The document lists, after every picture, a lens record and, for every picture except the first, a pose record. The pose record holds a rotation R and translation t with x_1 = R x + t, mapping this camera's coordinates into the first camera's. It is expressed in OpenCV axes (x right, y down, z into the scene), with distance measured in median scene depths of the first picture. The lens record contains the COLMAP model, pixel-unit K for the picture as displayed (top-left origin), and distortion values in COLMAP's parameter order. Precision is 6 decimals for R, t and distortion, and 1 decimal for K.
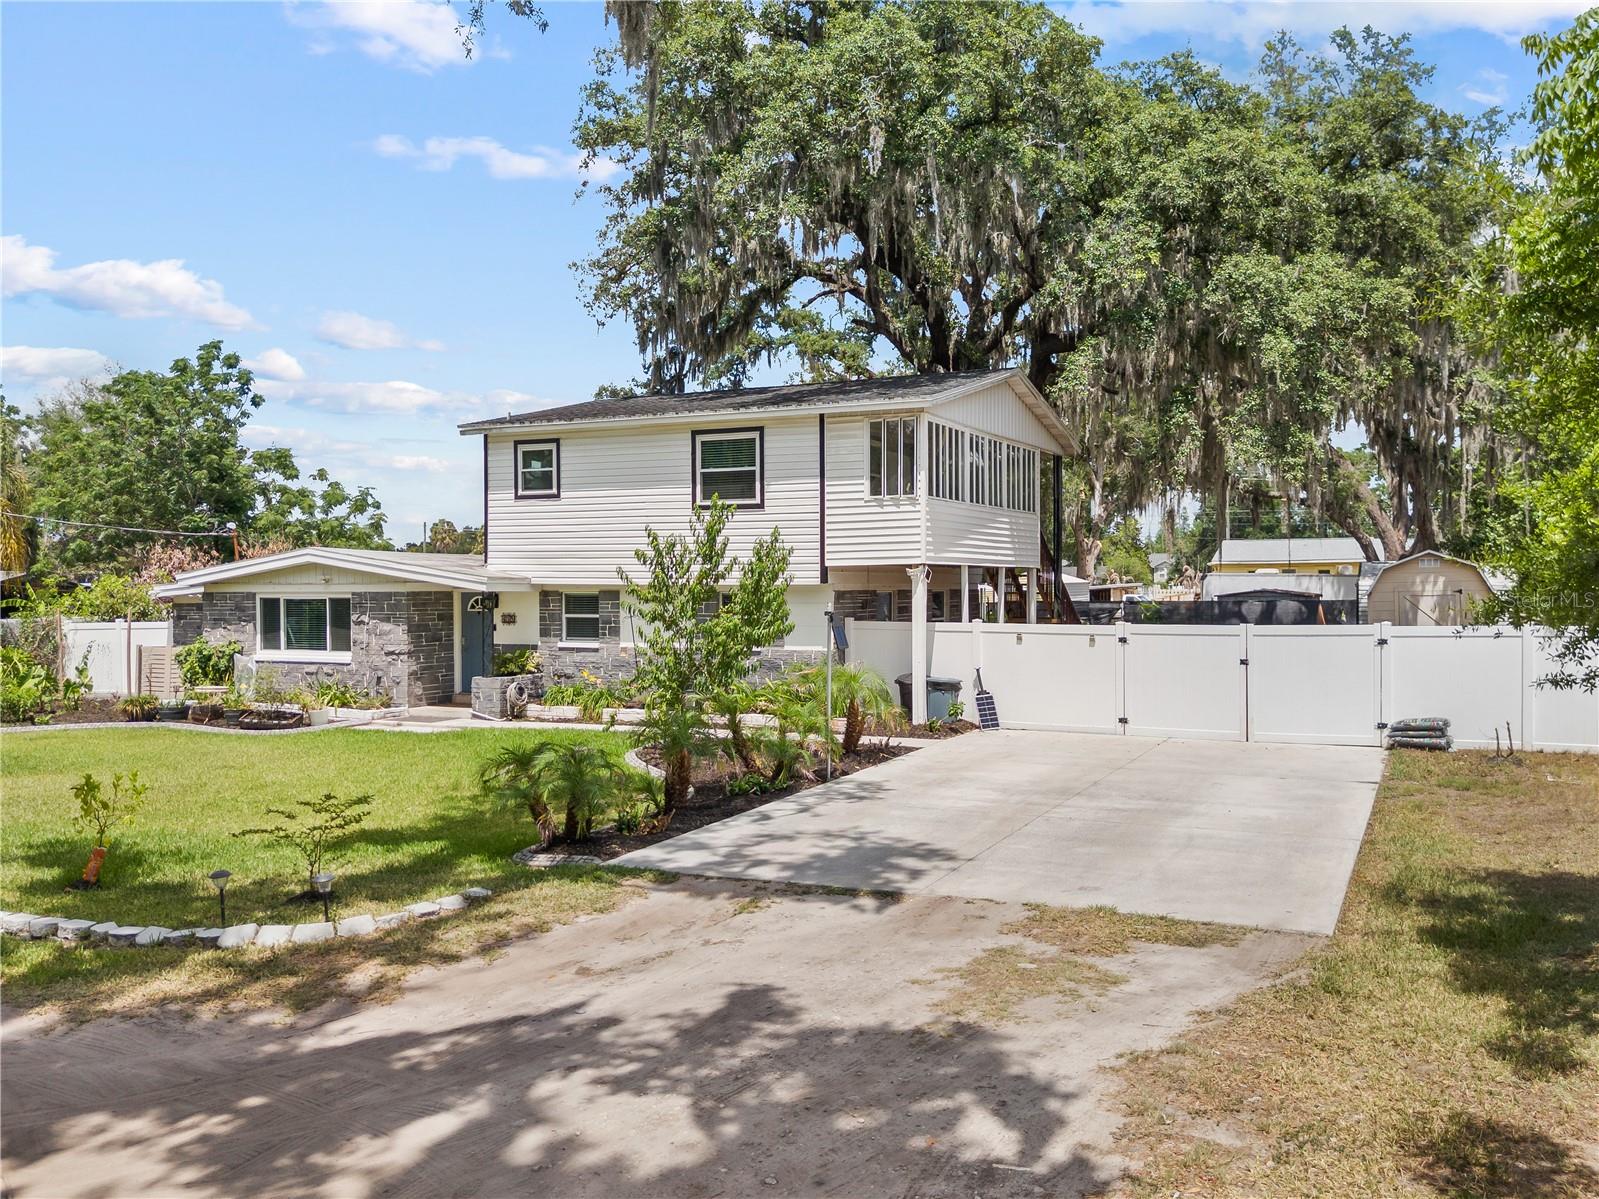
lens RADIAL K [[1191.6, 0, 799.8], [0, 1191.6, 597.6], [0, 0, 1]] dist [0.049645, -0.035597]
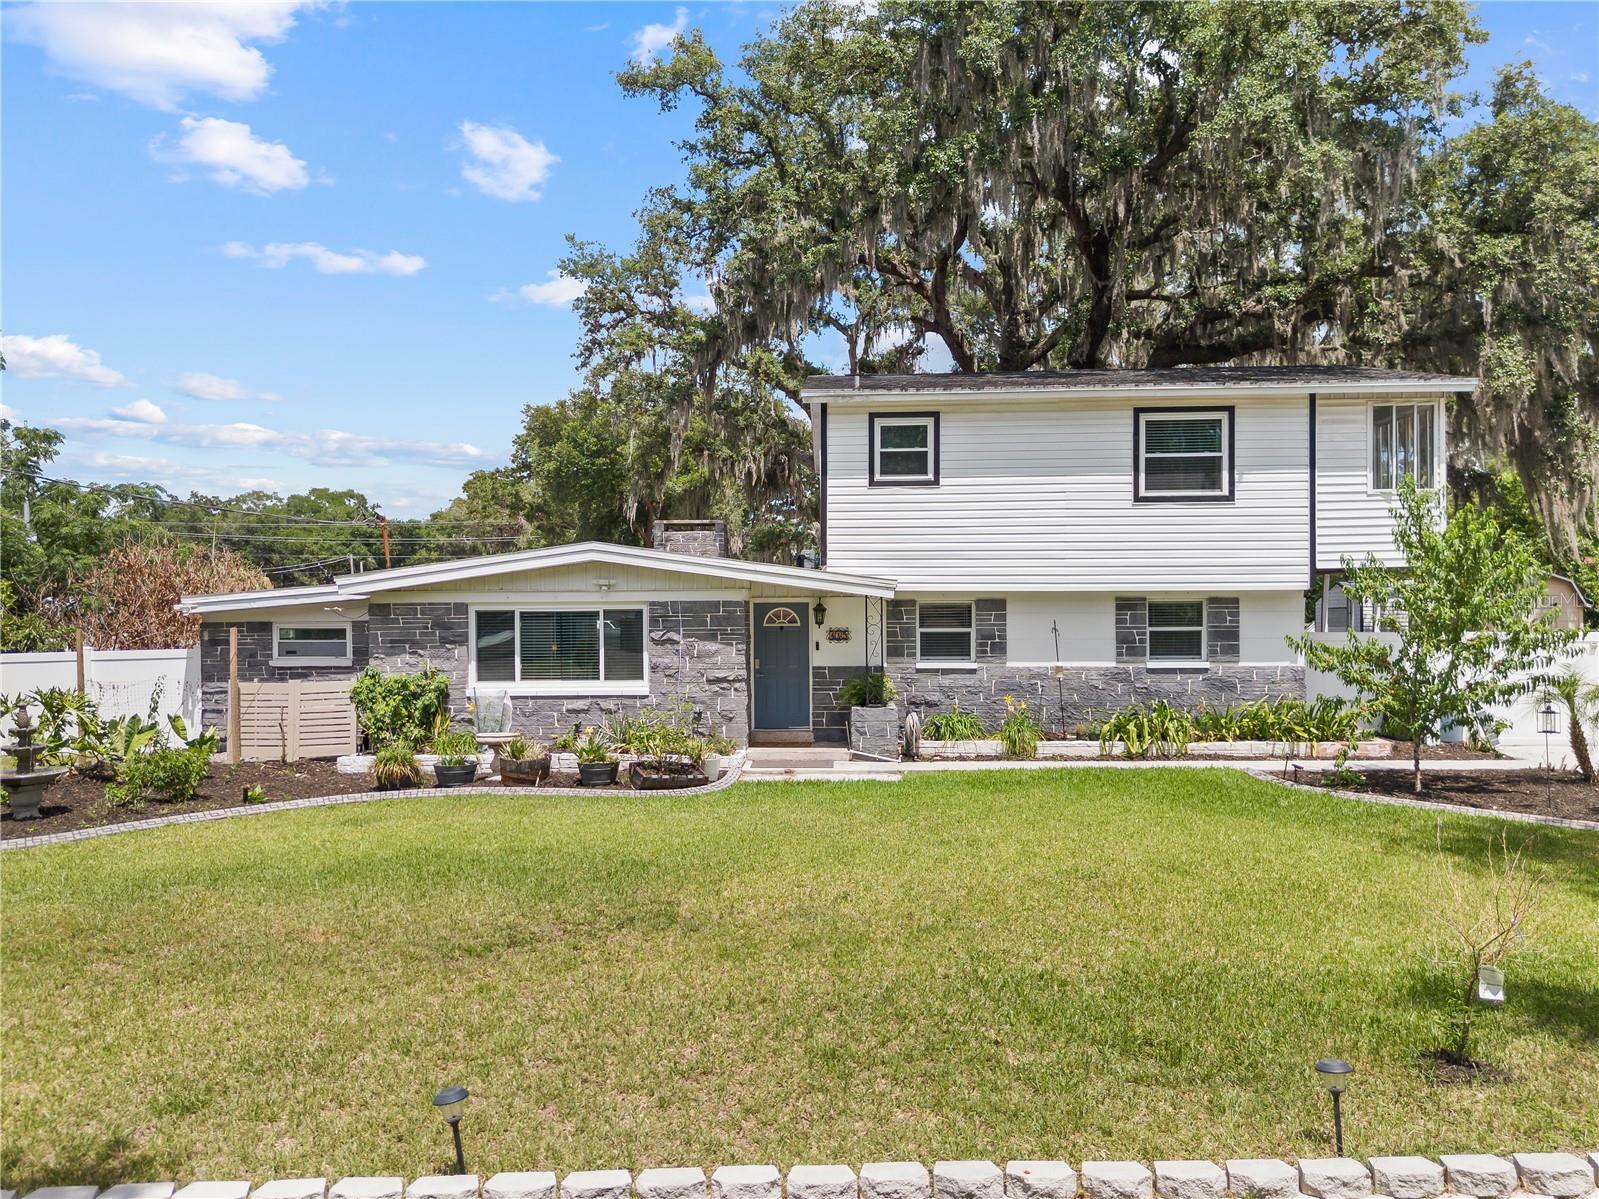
lens RADIAL K [[1191.6, 0, 799.5], [0, 1191.6, 606.0], [0, 0, 1]] dist [0.049645, -0.035597]
pose [[0.941492, -0.000508, 0.337035, -0.554824], [0.006419, 0.999844, -0.016425, 0.011561], [-0.336975, 0.017627, 0.941349, 0.263308]]
